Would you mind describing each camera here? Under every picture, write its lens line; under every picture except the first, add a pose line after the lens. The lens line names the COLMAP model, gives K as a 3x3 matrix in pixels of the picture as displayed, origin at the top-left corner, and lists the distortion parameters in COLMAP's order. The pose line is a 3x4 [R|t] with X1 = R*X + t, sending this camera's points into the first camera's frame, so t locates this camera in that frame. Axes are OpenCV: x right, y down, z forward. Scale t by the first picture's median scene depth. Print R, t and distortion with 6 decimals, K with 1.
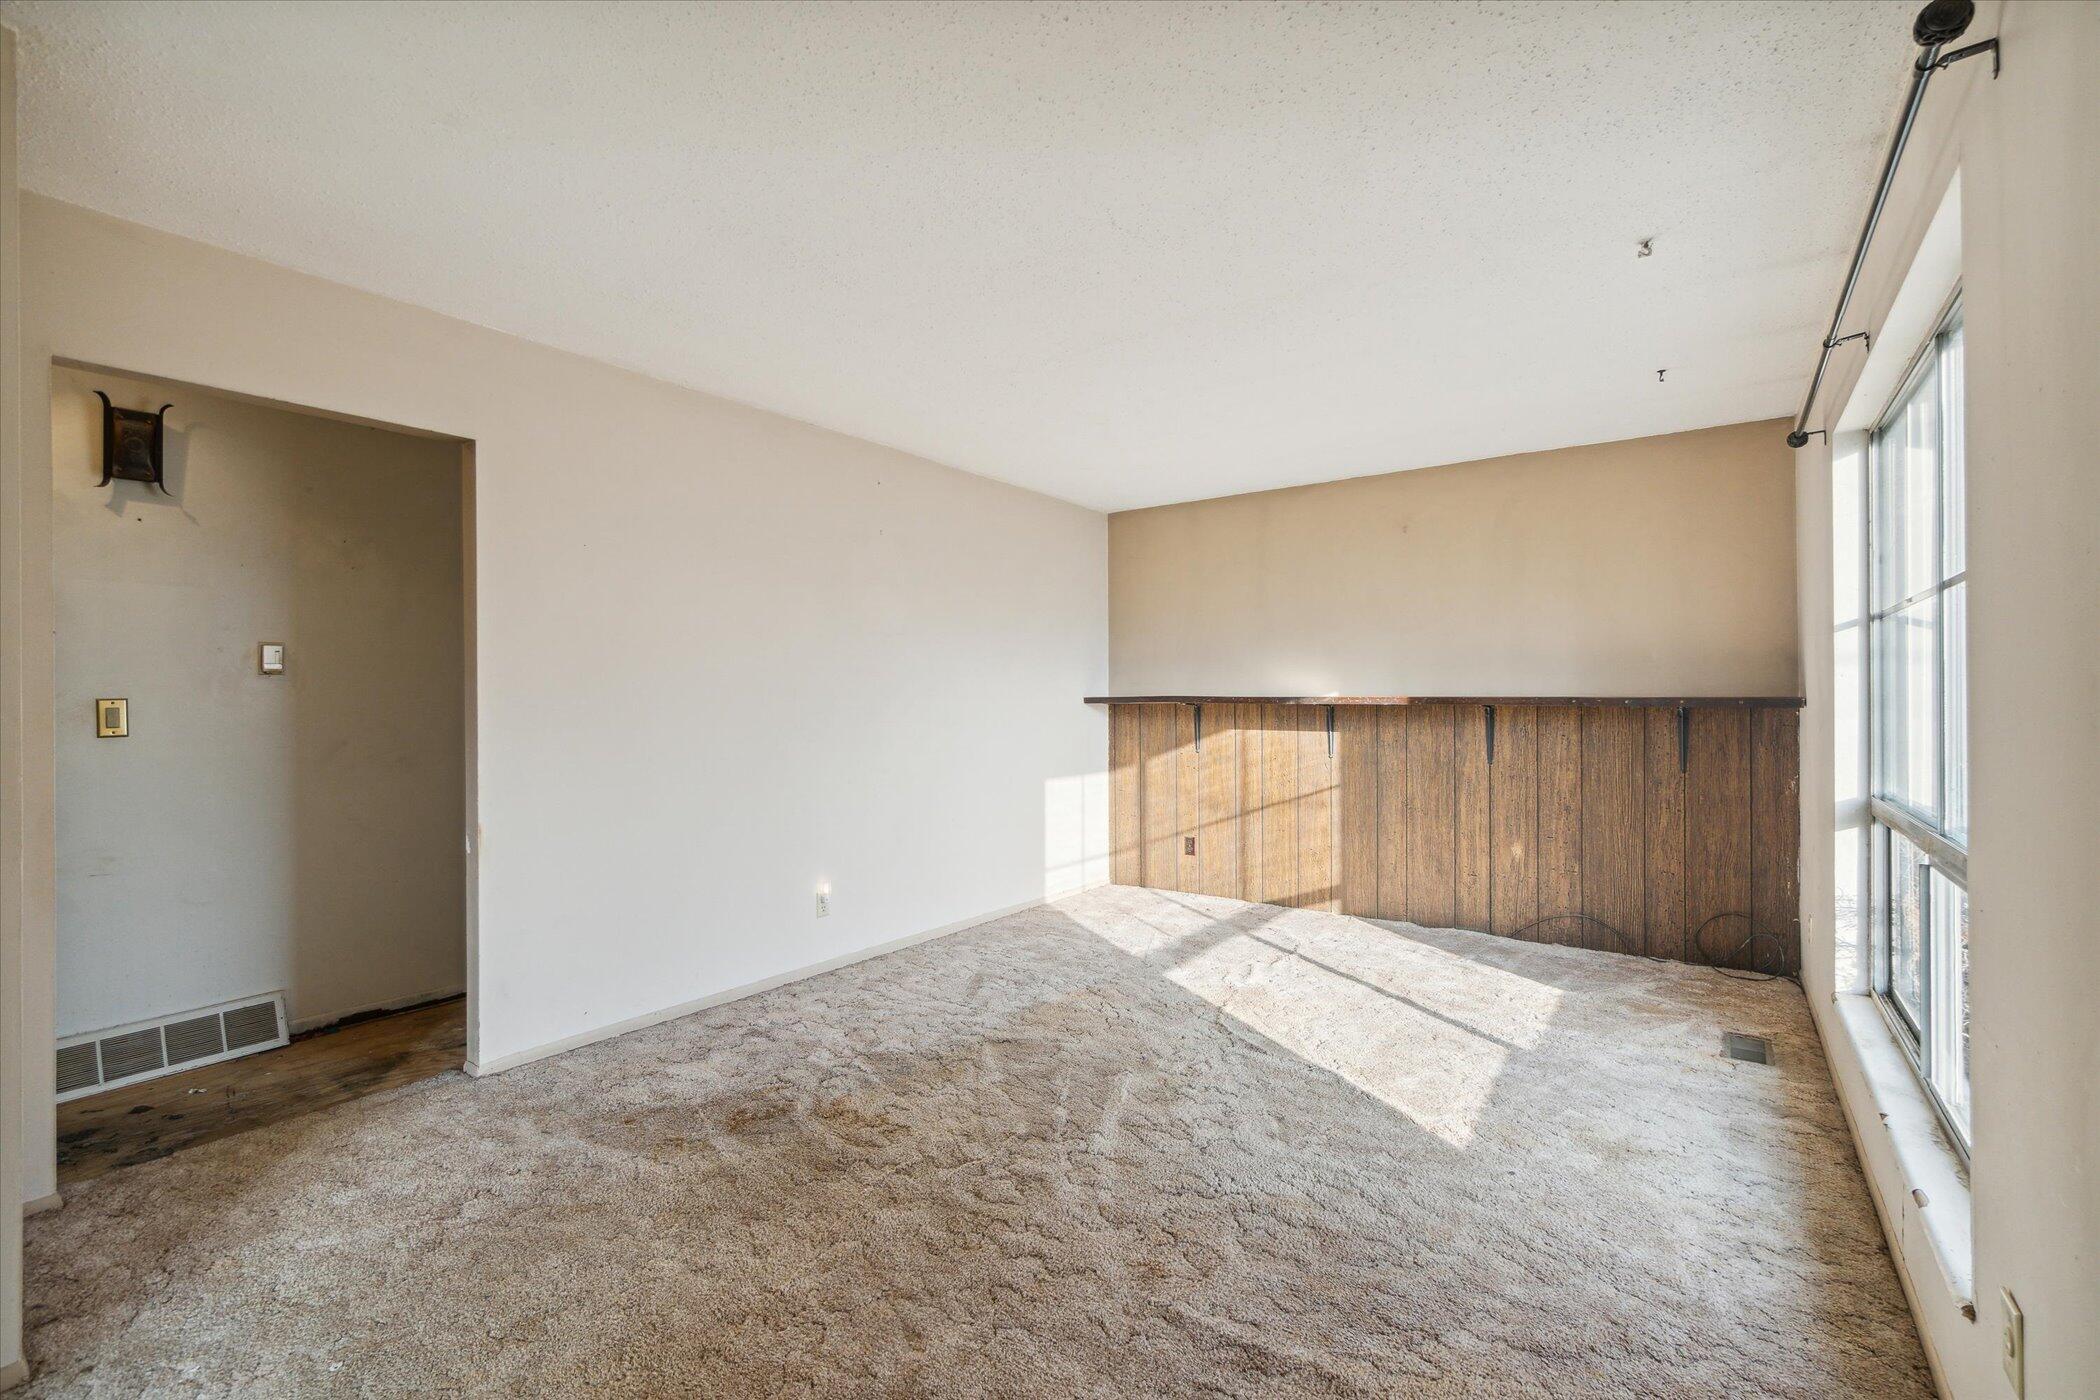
lens RADIAL K [[923.2, 0, 1043.6], [0, 923.2, 701.5], [0, 0, 1]] dist [-0.000588, -0.000288]
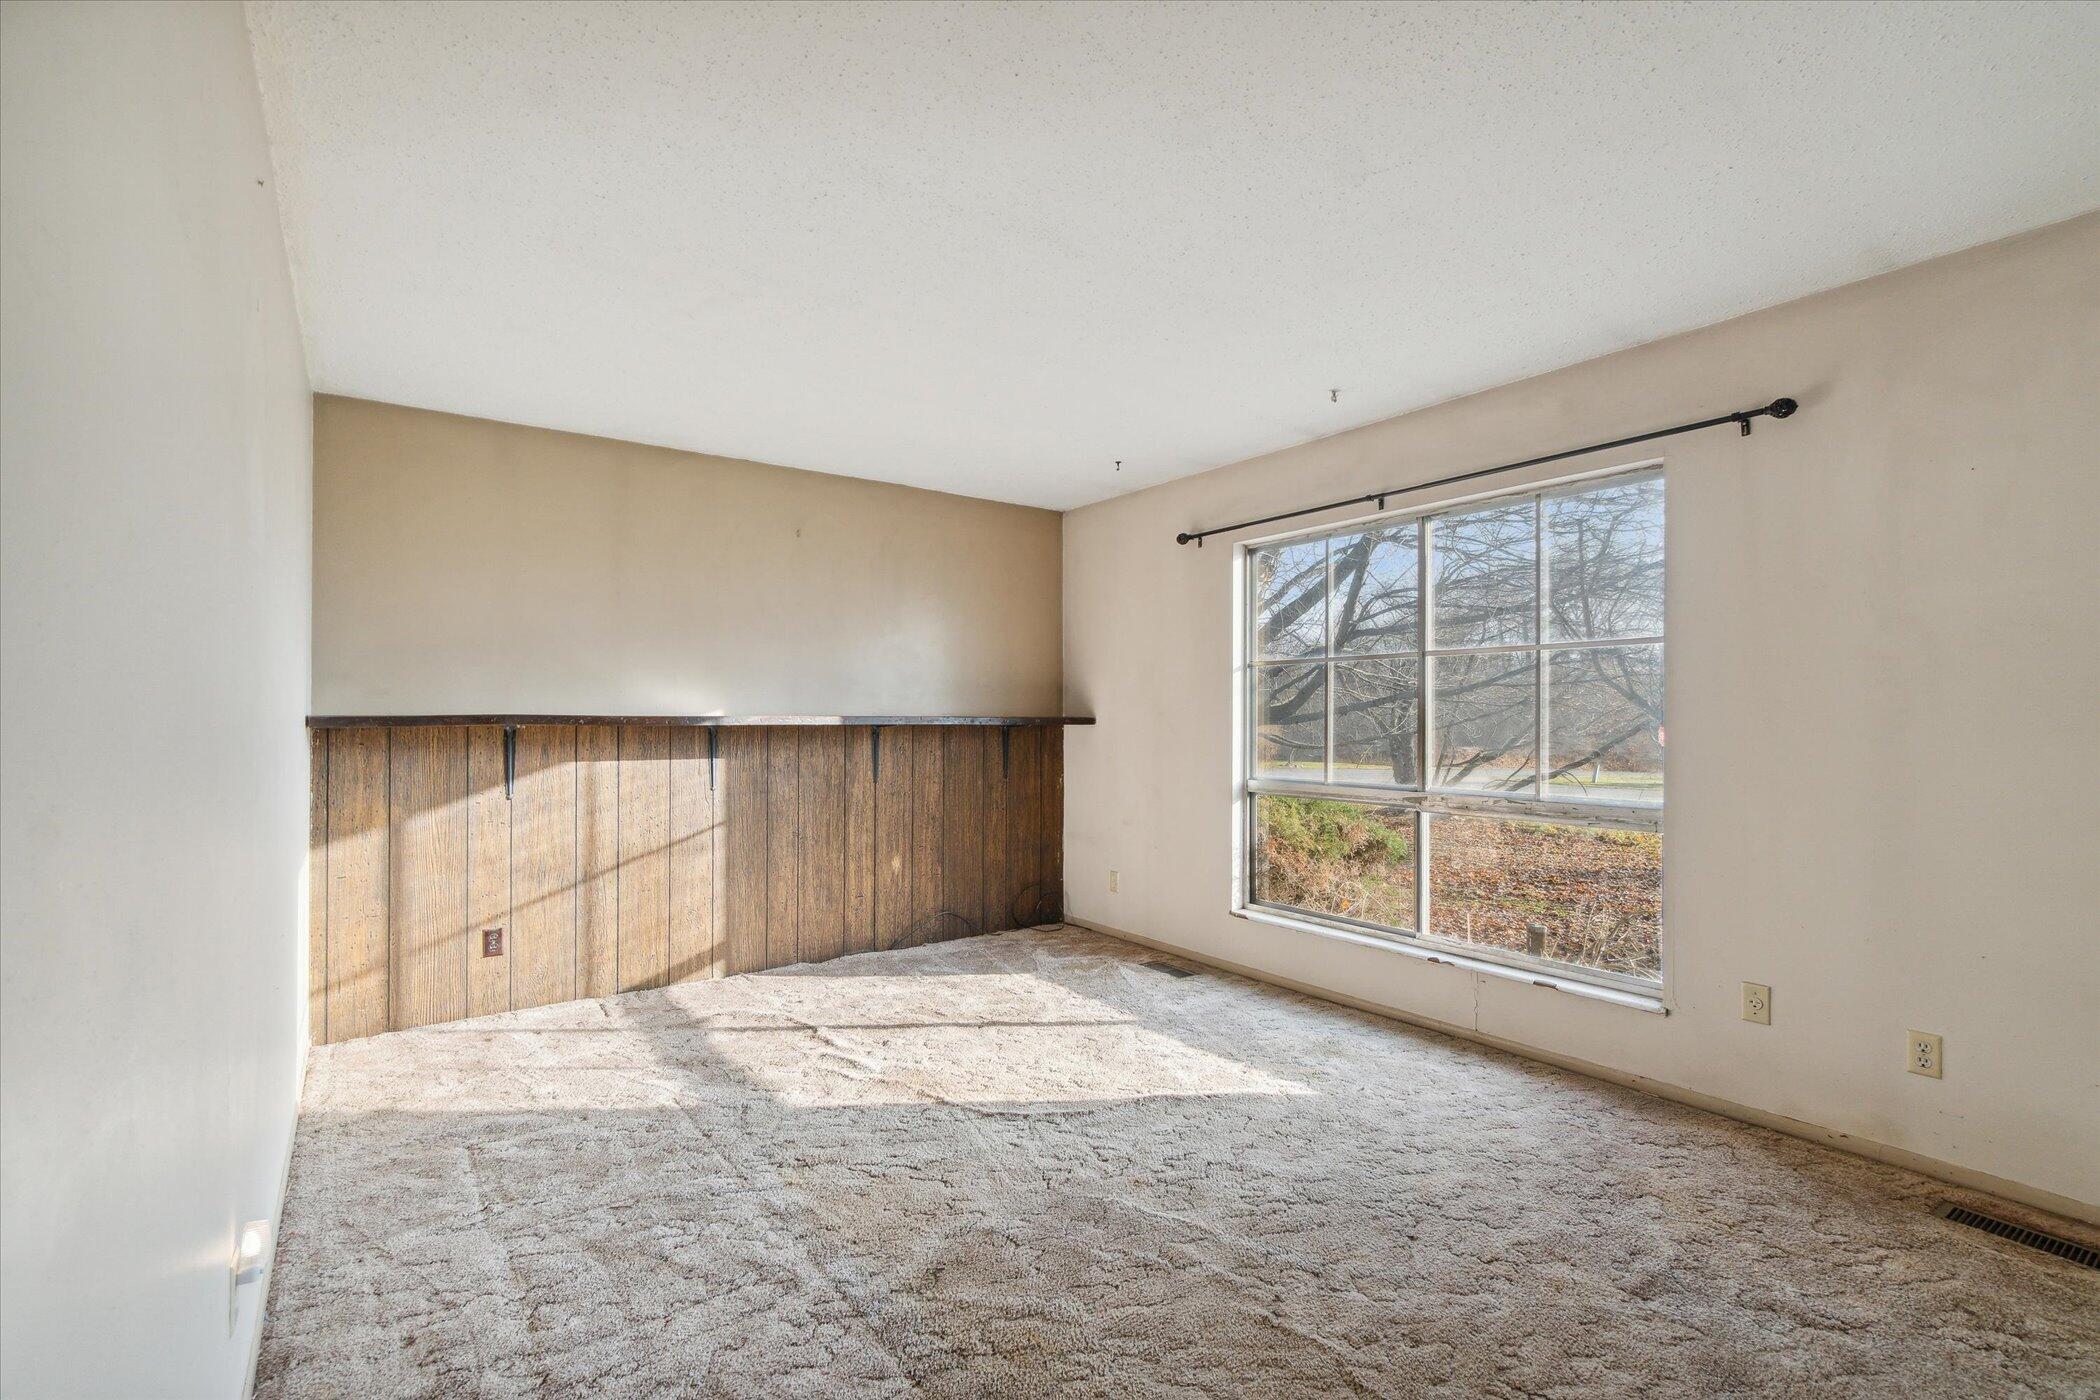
lens RADIAL K [[923.2, 0, 1043.6], [0, 923.2, 701.5], [0, 0, 1]] dist [-0.000588, -0.000288]
pose [[0.304320, 0.016929, 0.952419, -0.426119], [0.004367, 0.999807, -0.019167, -0.001369], [-0.952560, 0.009992, 0.304188, 0.513259]]
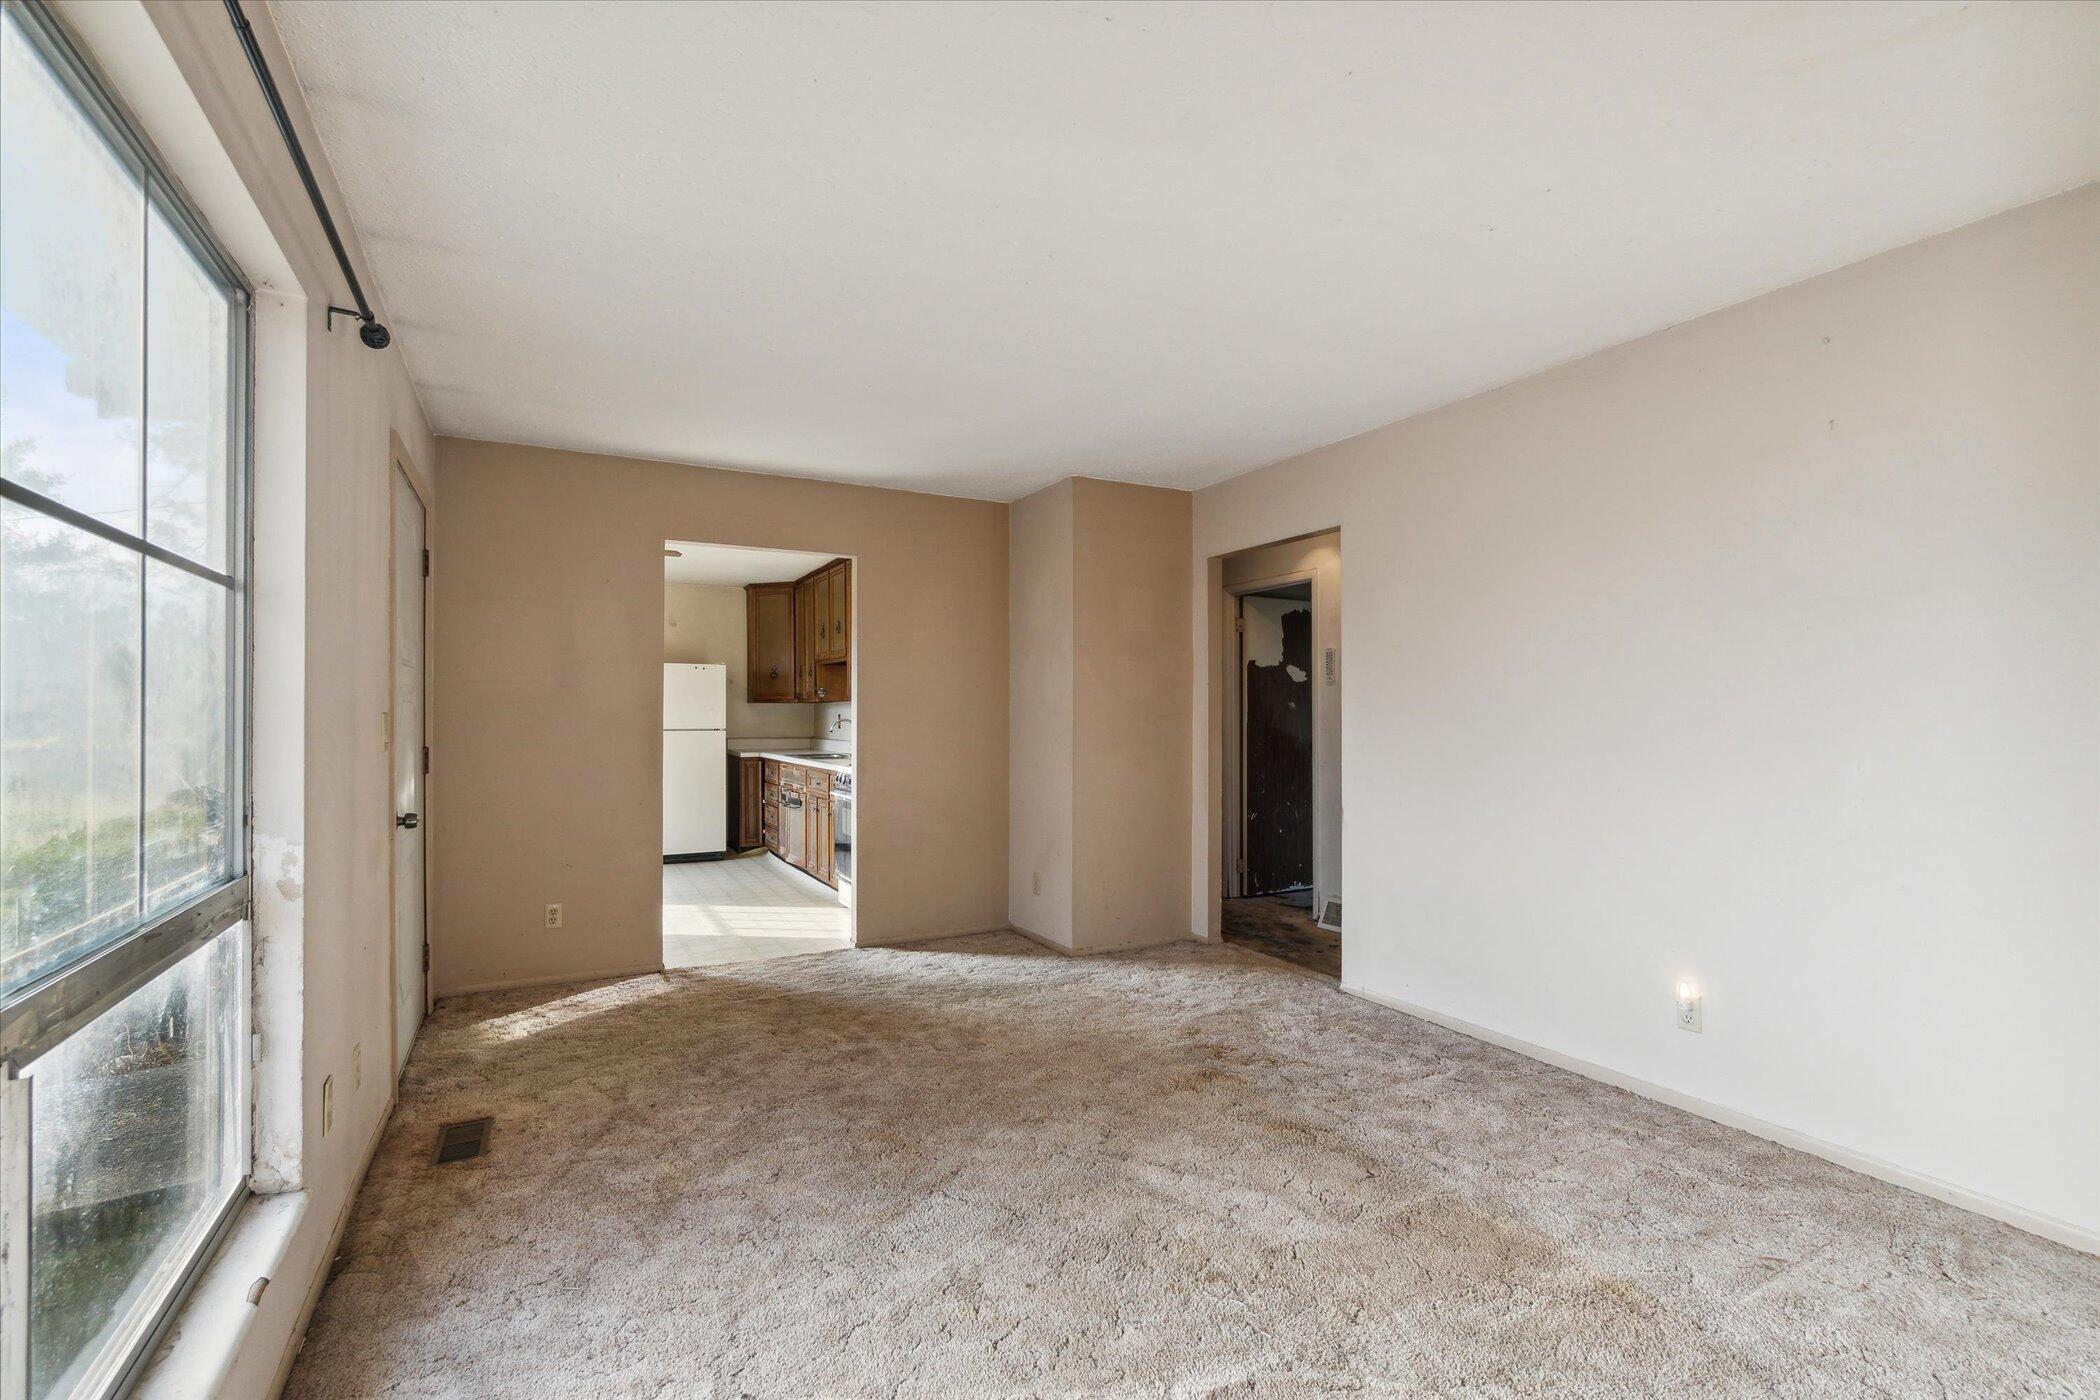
lens RADIAL K [[942.1, 0, 1037.6], [0, 942.1, 723.3], [0, 0, 1]] dist [-0.002013, -0.000252]
pose [[-0.441811, 0.010132, -0.897051, 0.522533], [-0.001681, 0.999925, 0.012122, -0.003697], [0.897106, 0.006863, -0.441761, 0.755961]]
